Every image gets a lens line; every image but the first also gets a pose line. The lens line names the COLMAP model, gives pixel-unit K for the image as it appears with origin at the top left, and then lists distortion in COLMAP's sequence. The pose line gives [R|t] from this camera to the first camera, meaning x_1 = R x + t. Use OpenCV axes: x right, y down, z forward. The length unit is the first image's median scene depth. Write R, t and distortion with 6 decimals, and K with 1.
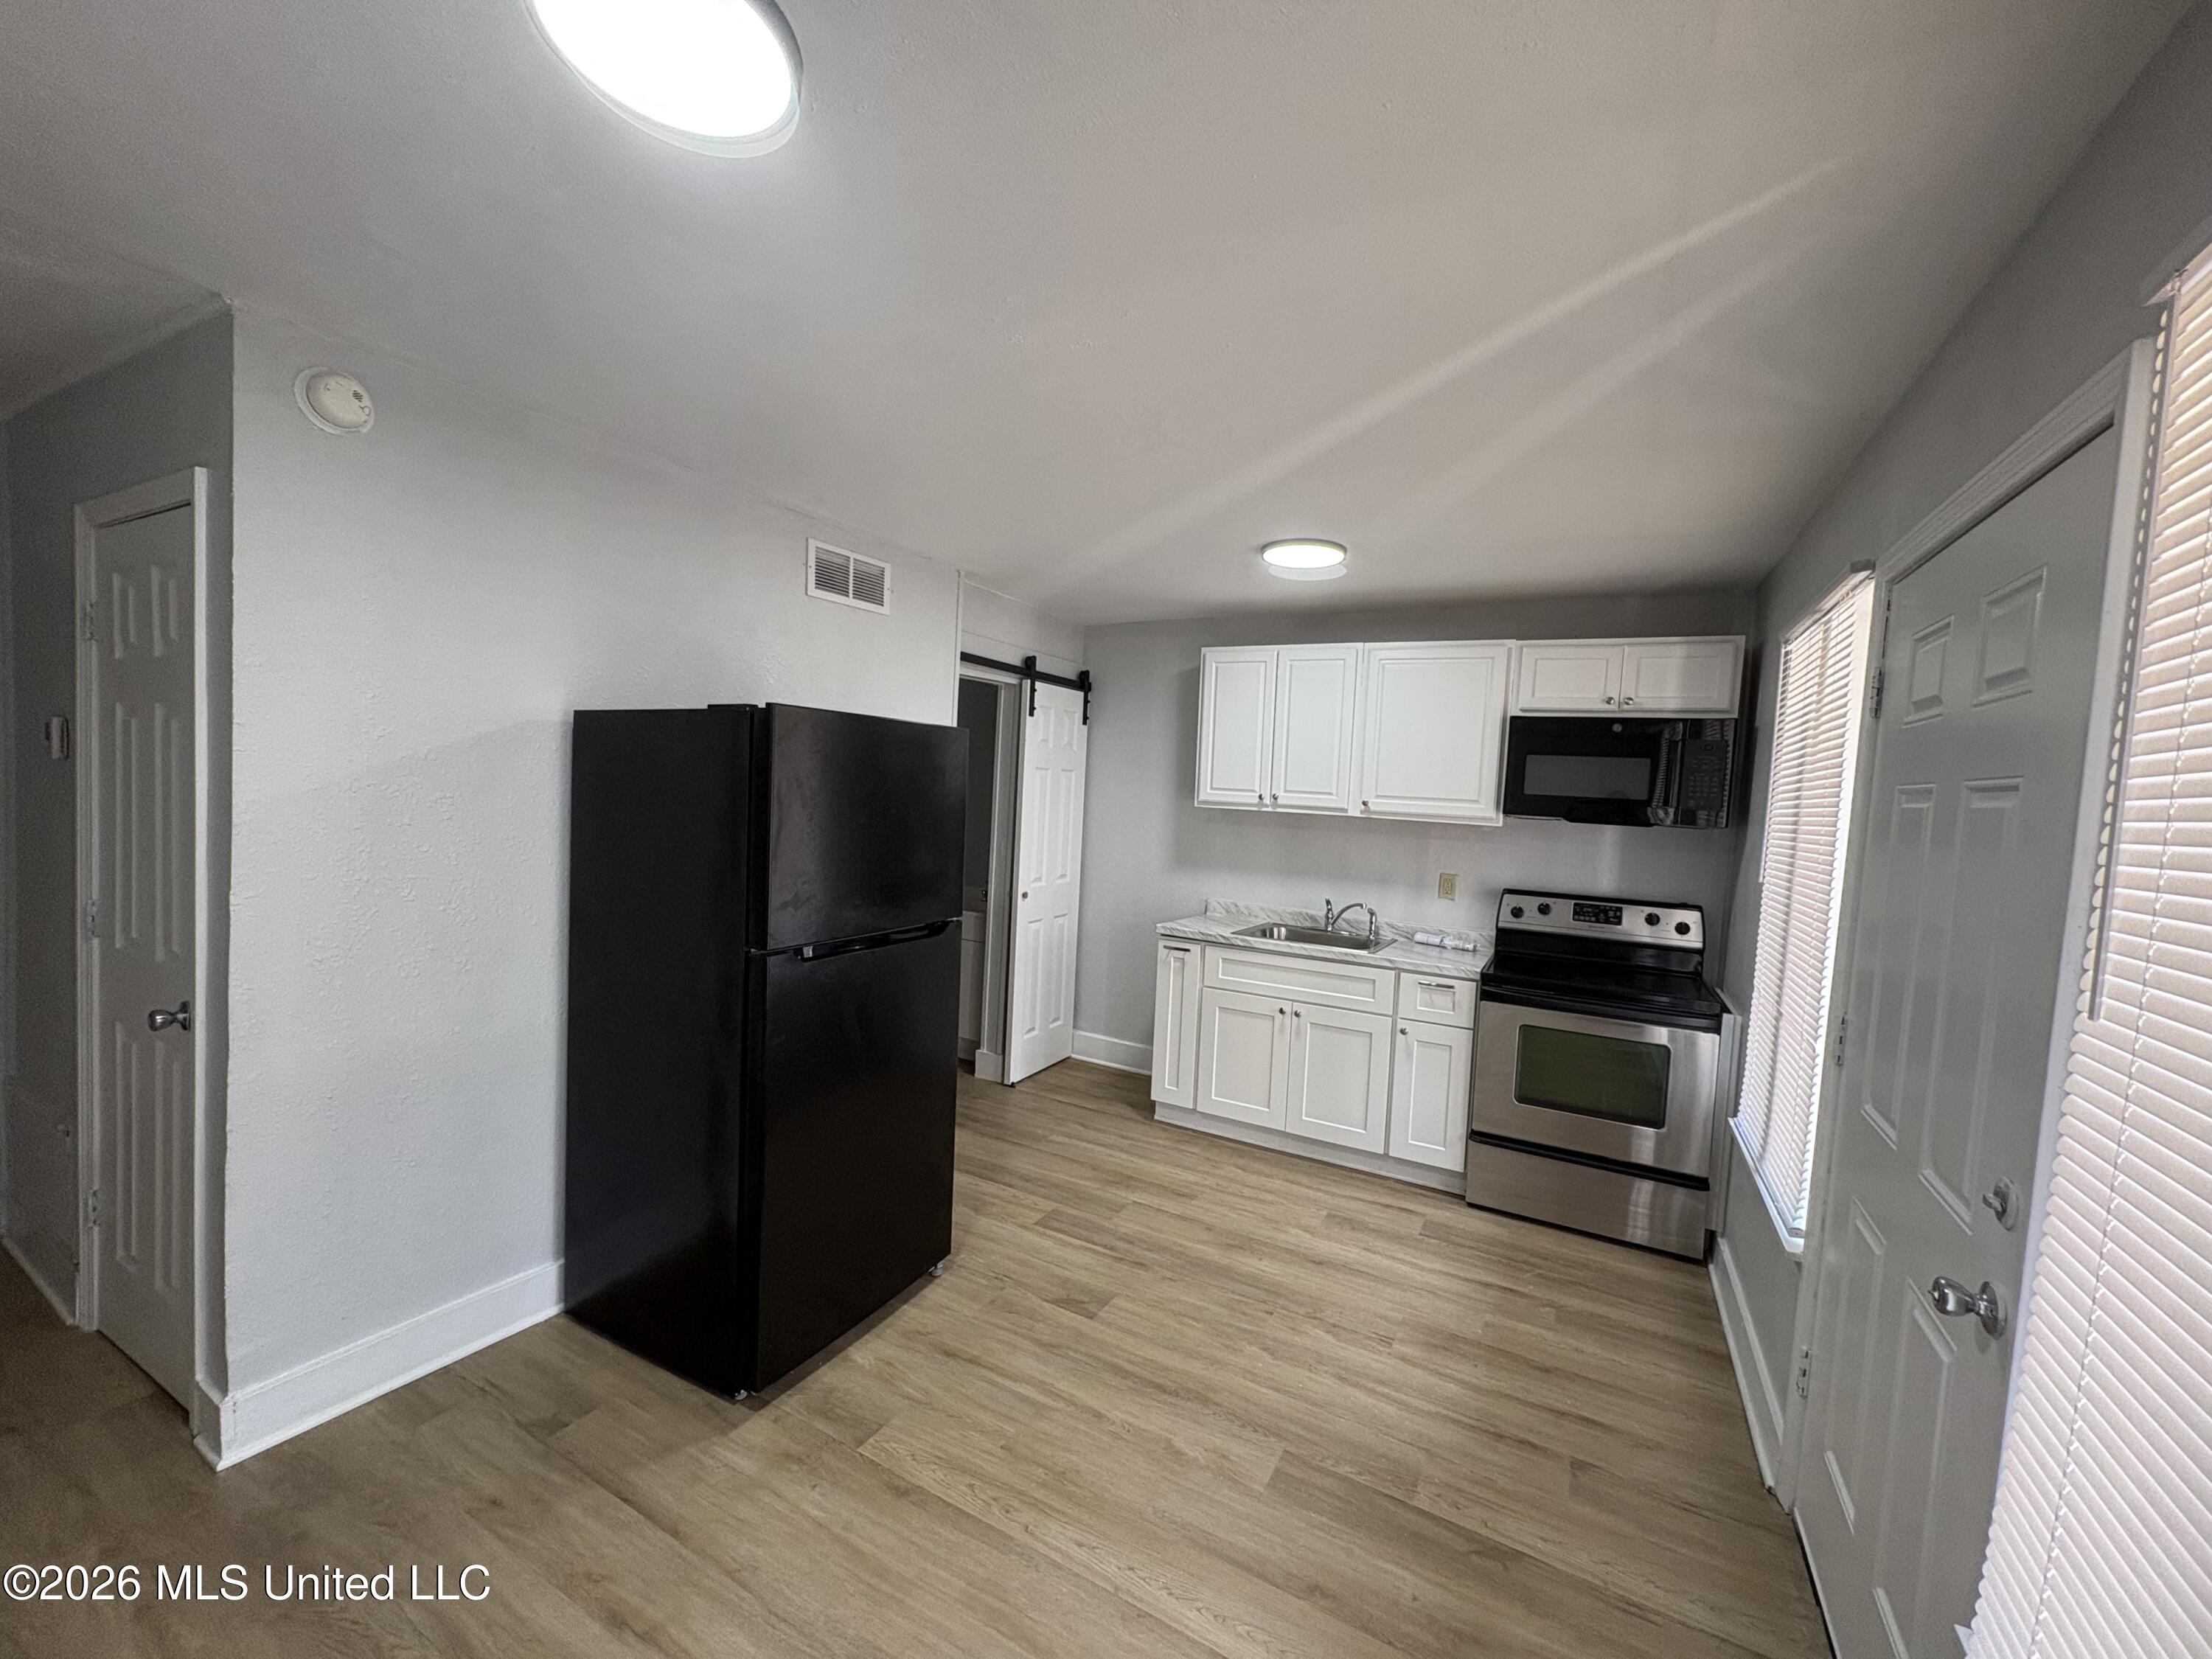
lens RADIAL K [[880.2, 0, 1107.1], [0, 880.2, 827.6], [0, 0, 1]] dist [0.001156, -0.000193]
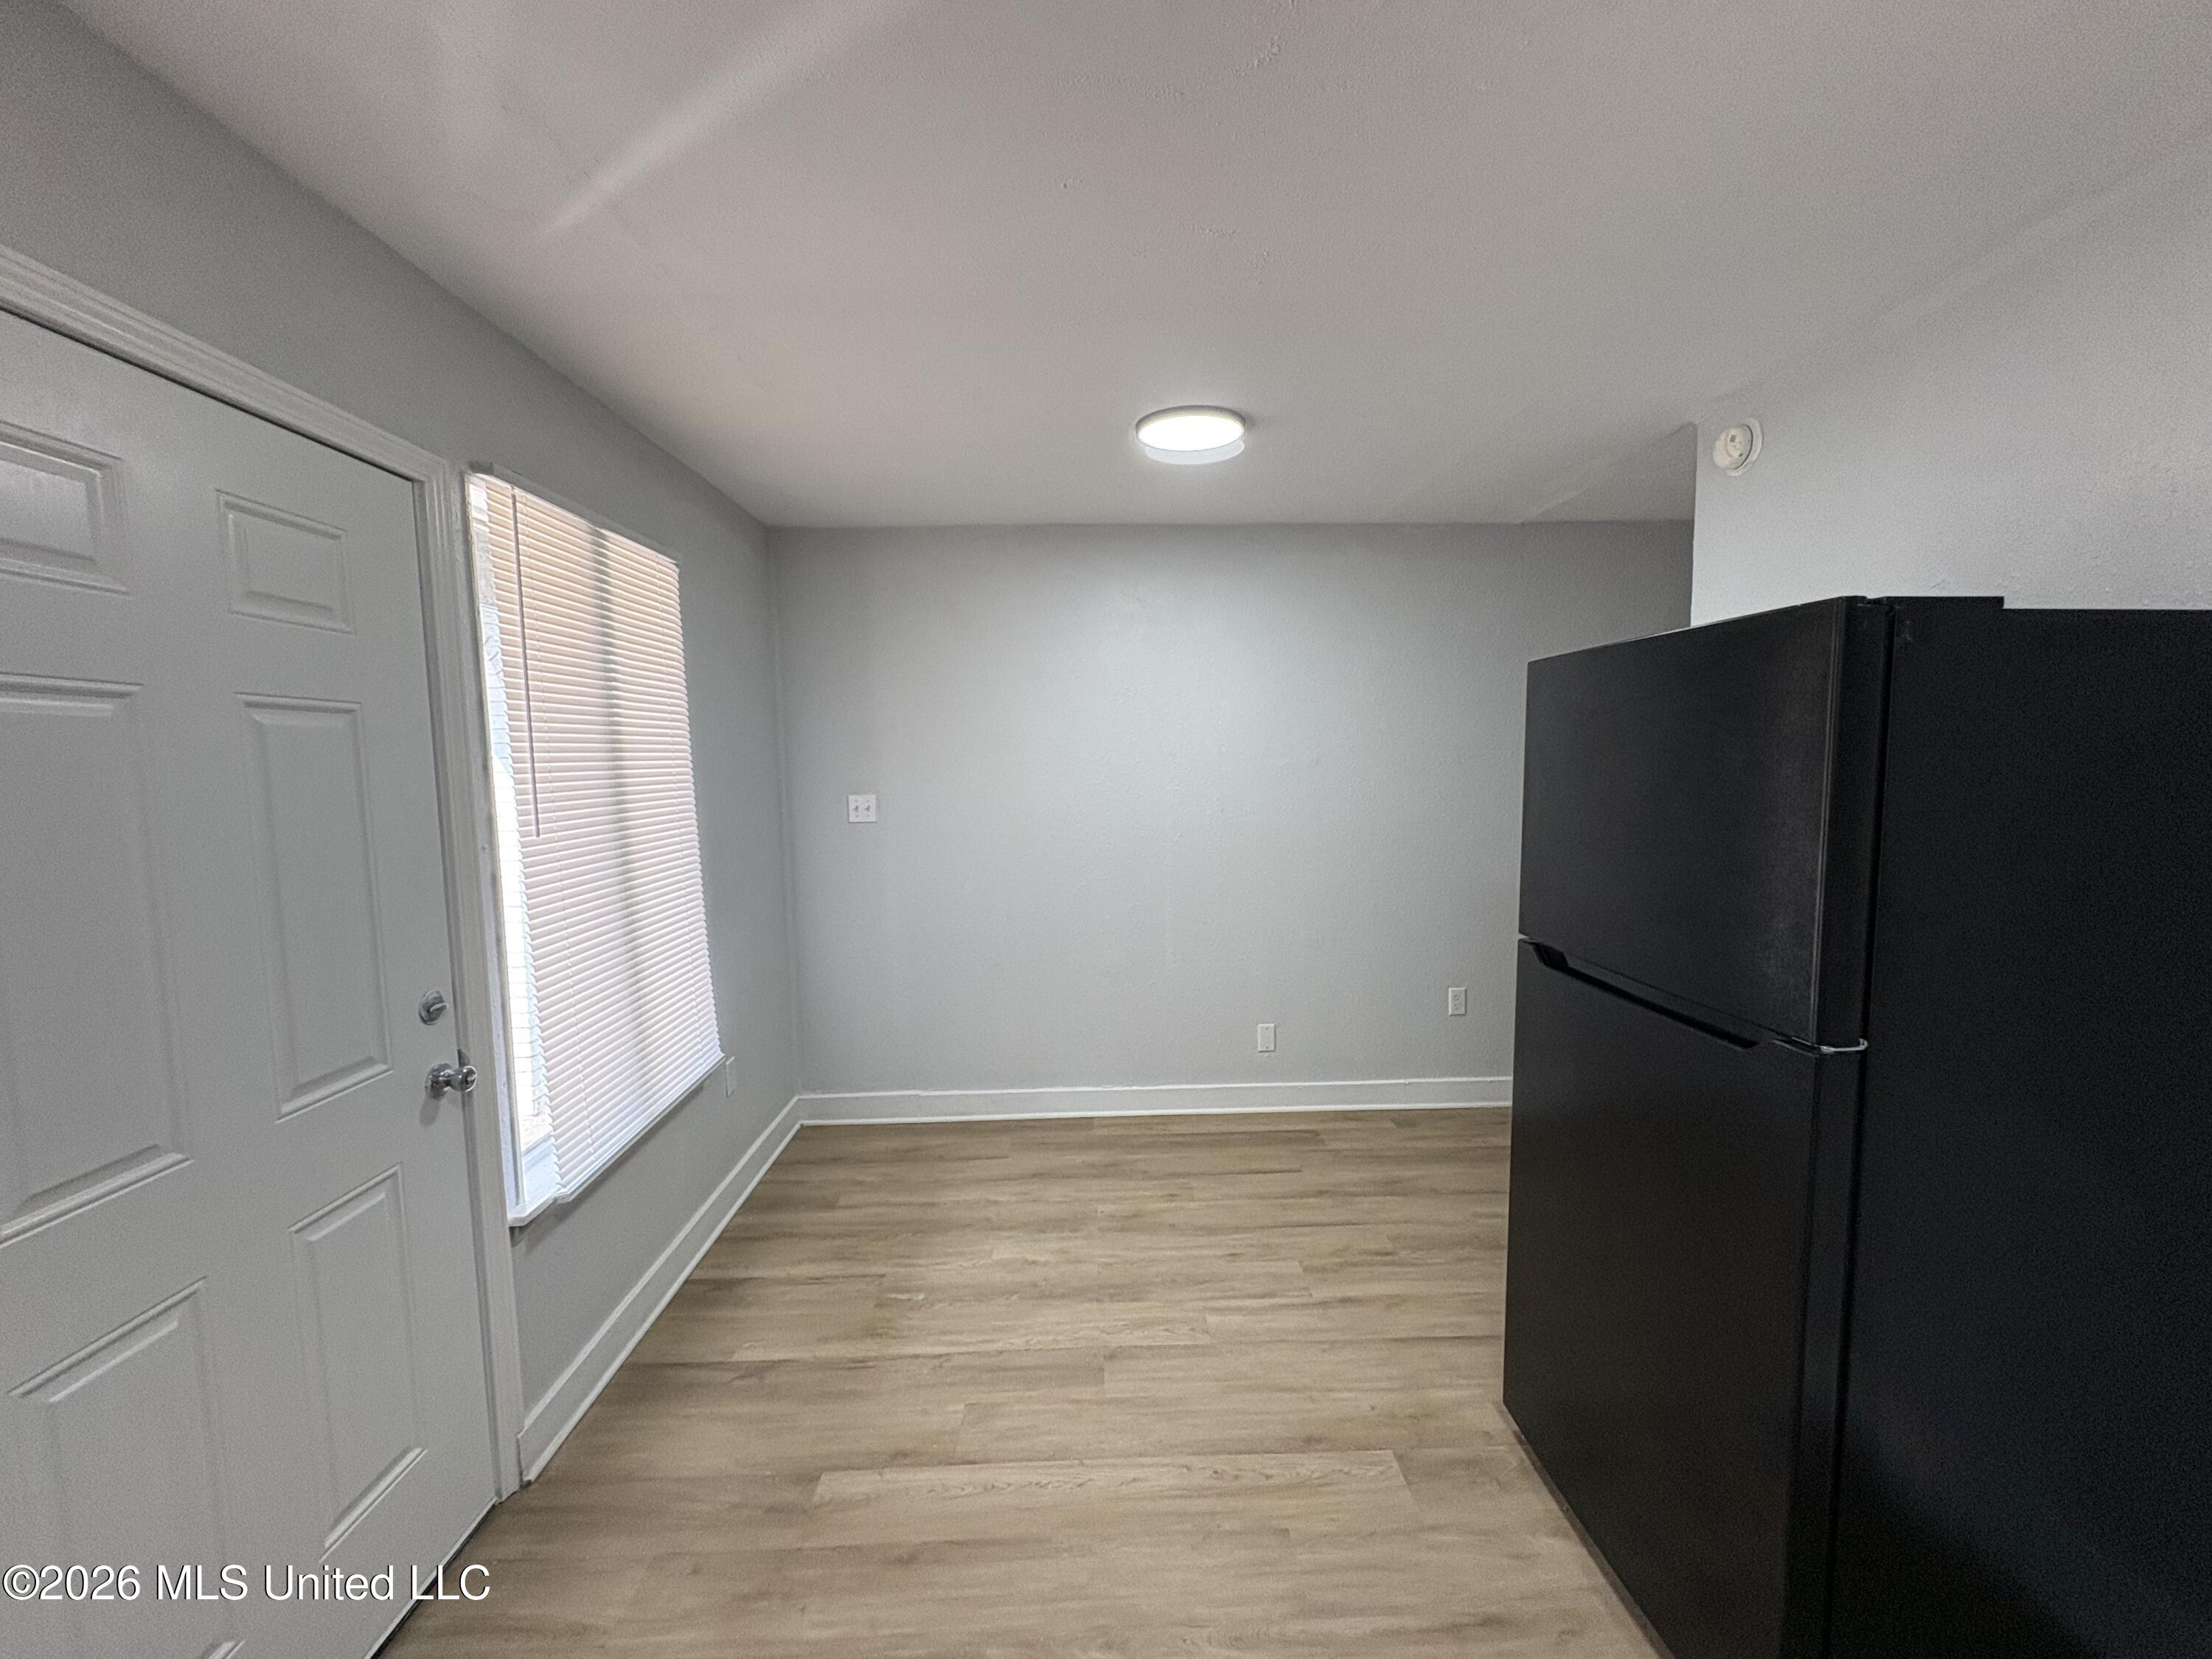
lens RADIAL K [[880.2, 0, 1110.9], [0, 880.2, 830.8], [0, 0, 1]] dist [0.001156, -0.000193]
pose [[-0.858358, 0.003713, -0.513038, 0.311810], [-0.052610, 0.994065, 0.095217, -0.022180], [0.510346, 0.108721, -0.853069, 1.070426]]
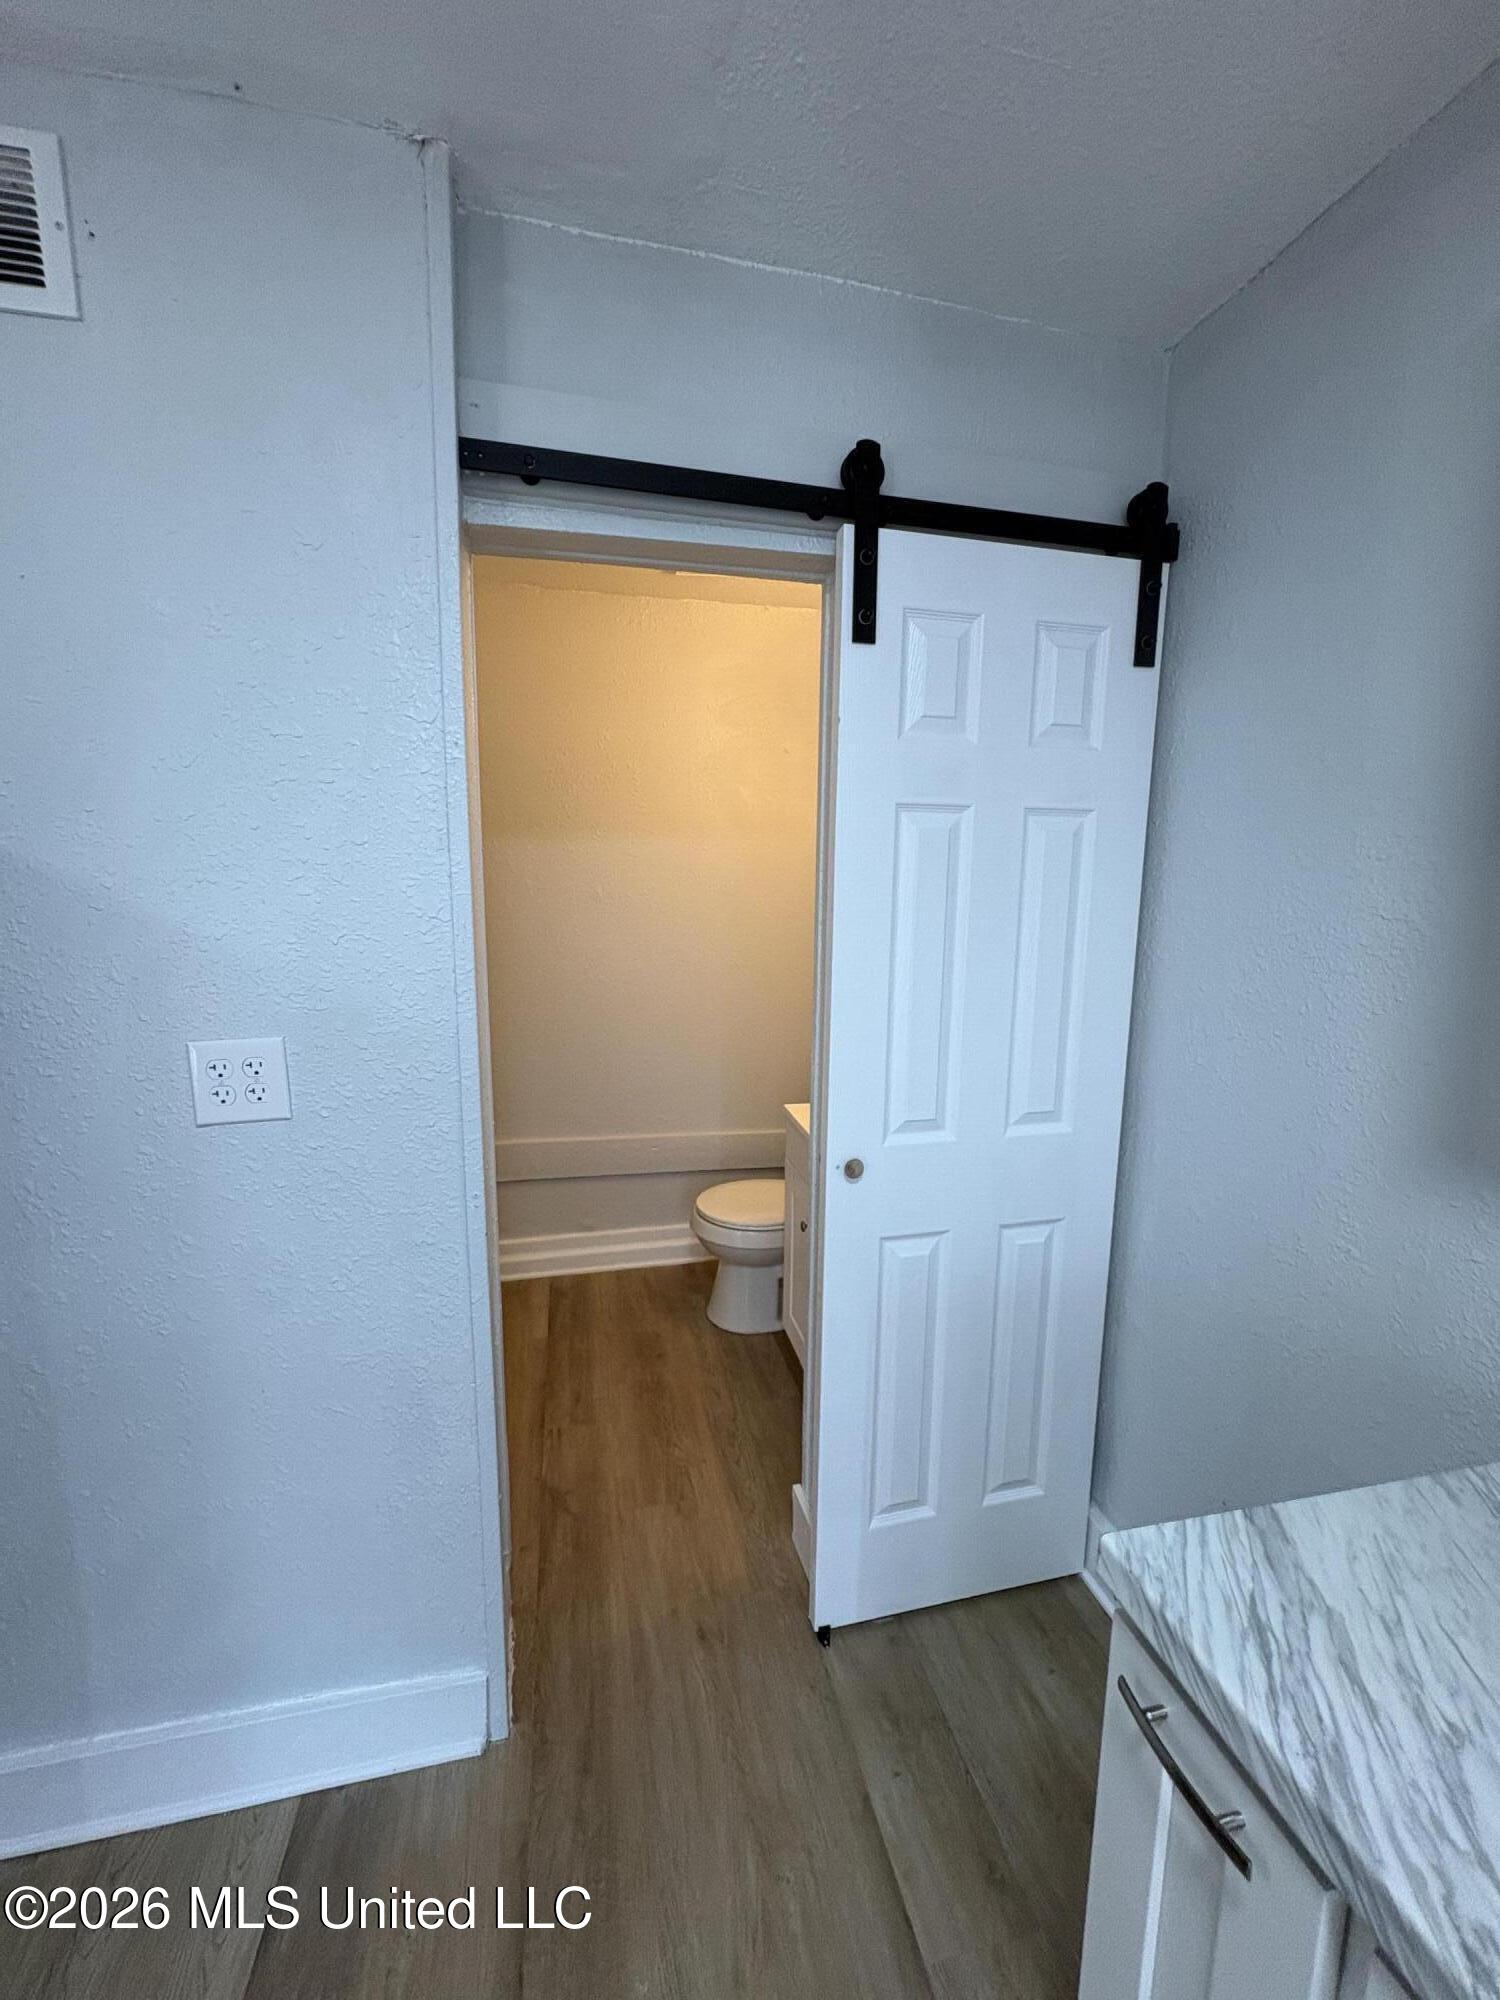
lens RADIAL K [[795.8, 0, 746.2], [0, 795.8, 1009.2], [0, 0, 1]] dist [0.001156, -0.000193]
pose [[0.668566, 0.073344, -0.740027, 0.167834], [-0.014226, 0.996204, 0.085881, -0.022621], [0.743516, -0.046889, 0.667072, 1.125346]]
